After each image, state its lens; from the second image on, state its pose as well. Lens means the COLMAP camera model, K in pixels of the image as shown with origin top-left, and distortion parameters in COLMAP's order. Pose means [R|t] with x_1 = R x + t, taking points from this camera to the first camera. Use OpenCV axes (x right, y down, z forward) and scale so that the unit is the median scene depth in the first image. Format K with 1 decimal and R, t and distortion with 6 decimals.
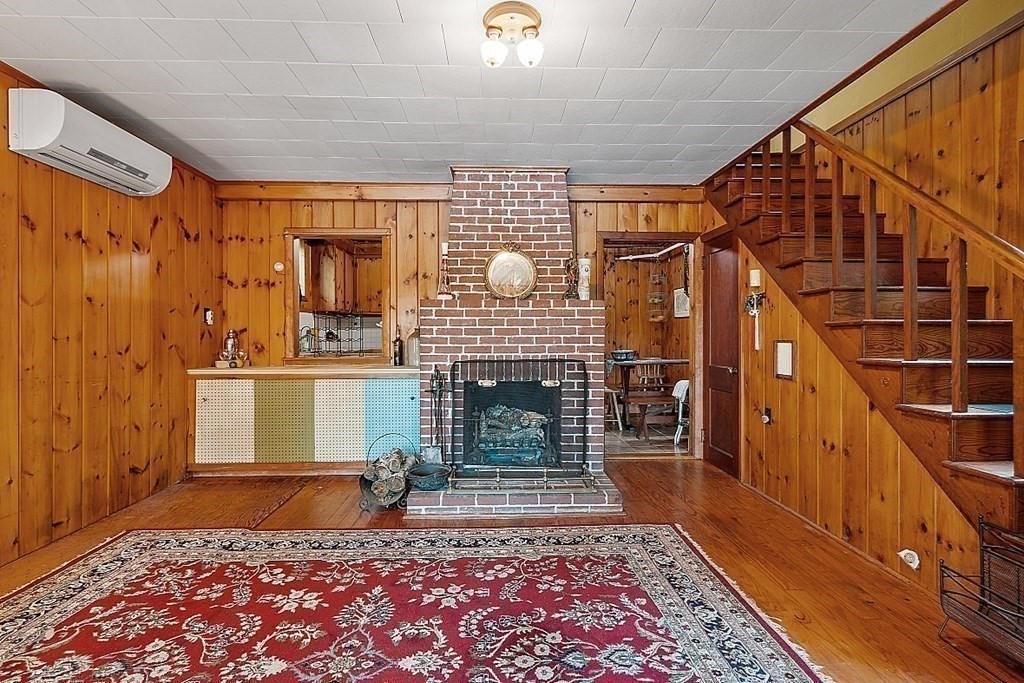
lens RADIAL K [[477.1, 0, 507.6], [0, 477.1, 336.7], [0, 0, 1]] dist [-0.005259, -0.000828]
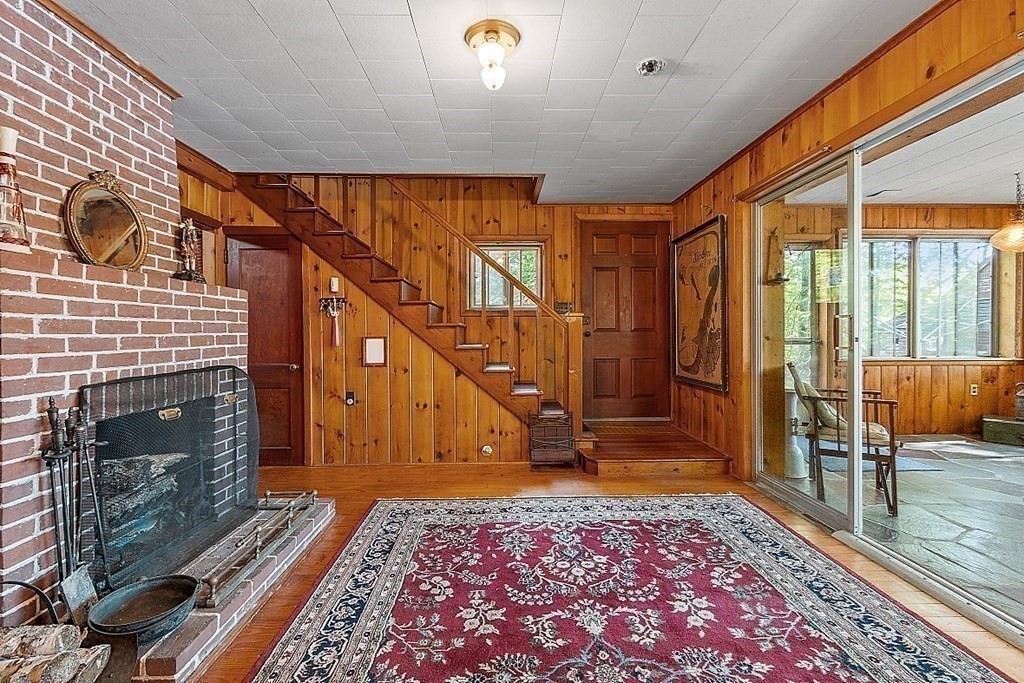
lens RADIAL K [[446.2, 0, 511.5], [0, 446.2, 336.9], [0, 0, 1]] dist [0.001396, -0.000116]
pose [[0.008312, -0.009567, 0.999920, -0.625031], [0.009561, 0.999909, 0.009487, 0.000042], [-0.999920, 0.009481, 0.008403, 0.595519]]
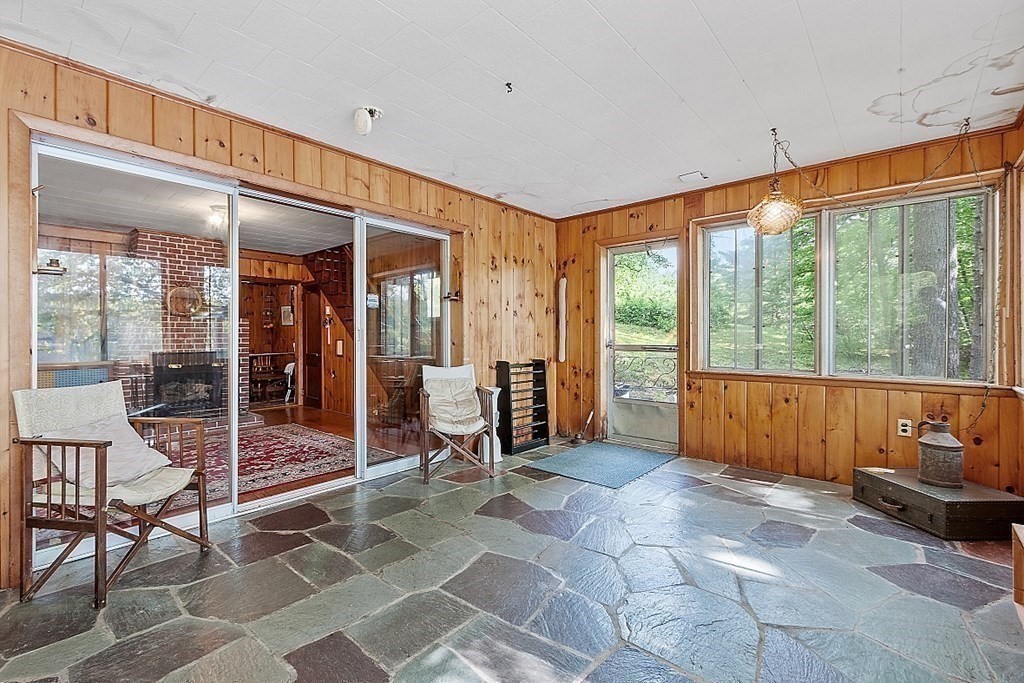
lens RADIAL K [[446.2, 0, 506.0], [0, 446.2, 337.7], [0, 0, 1]] dist [0.001396, -0.000116]
pose [[0.678968, -0.004906, 0.734152, -0.430657], [0.005994, 0.999981, 0.001138, 0.001496], [-0.734144, 0.003628, 0.678985, -0.999092]]
